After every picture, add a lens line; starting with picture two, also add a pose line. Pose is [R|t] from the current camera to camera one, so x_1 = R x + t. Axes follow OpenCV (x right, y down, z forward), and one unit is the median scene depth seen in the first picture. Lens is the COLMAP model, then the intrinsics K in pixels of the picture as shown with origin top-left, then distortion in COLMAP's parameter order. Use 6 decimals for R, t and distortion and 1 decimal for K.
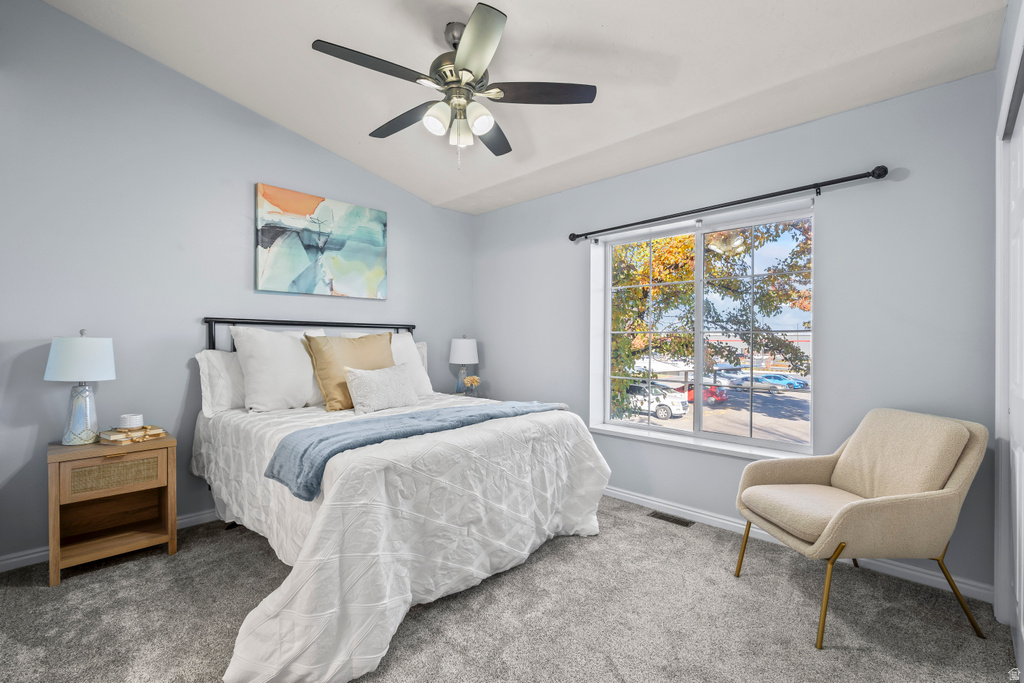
lens RADIAL K [[453.6, 0, 517.0], [0, 453.6, 341.4], [0, 0, 1]] dist [-0.003183, -0.000108]
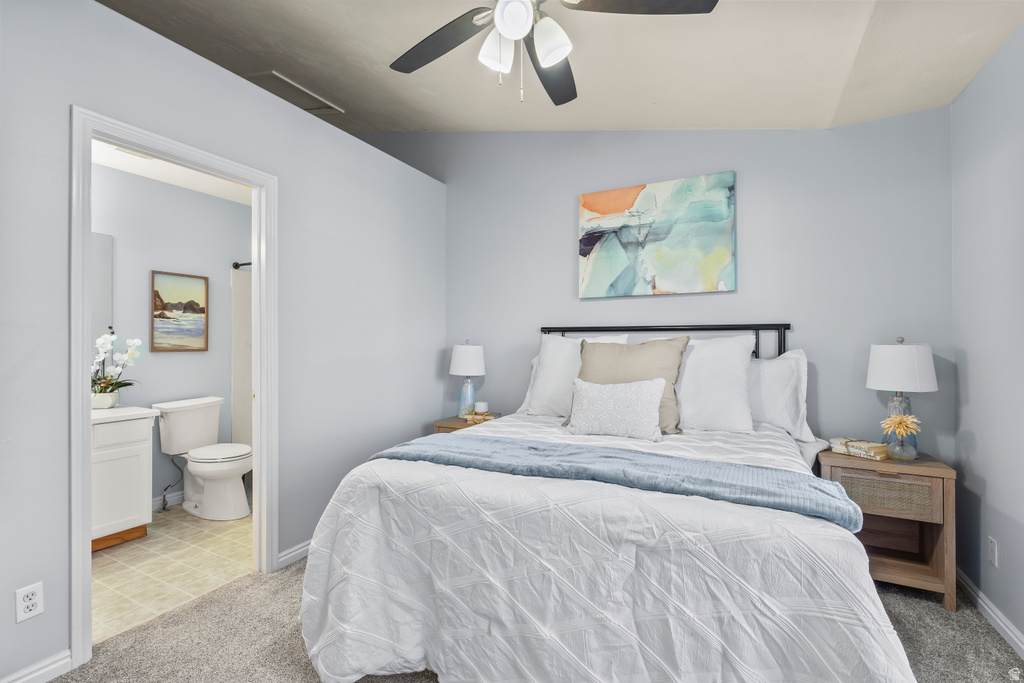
lens RADIAL K [[453.6, 0, 513.0], [0, 453.6, 342.6], [0, 0, 1]] dist [-0.003183, -0.000108]
pose [[0.276457, -0.010081, -0.960973, 0.370488], [-0.001240, 0.999940, -0.010846, -0.001504], [0.961025, 0.004190, 0.276429, 0.559416]]
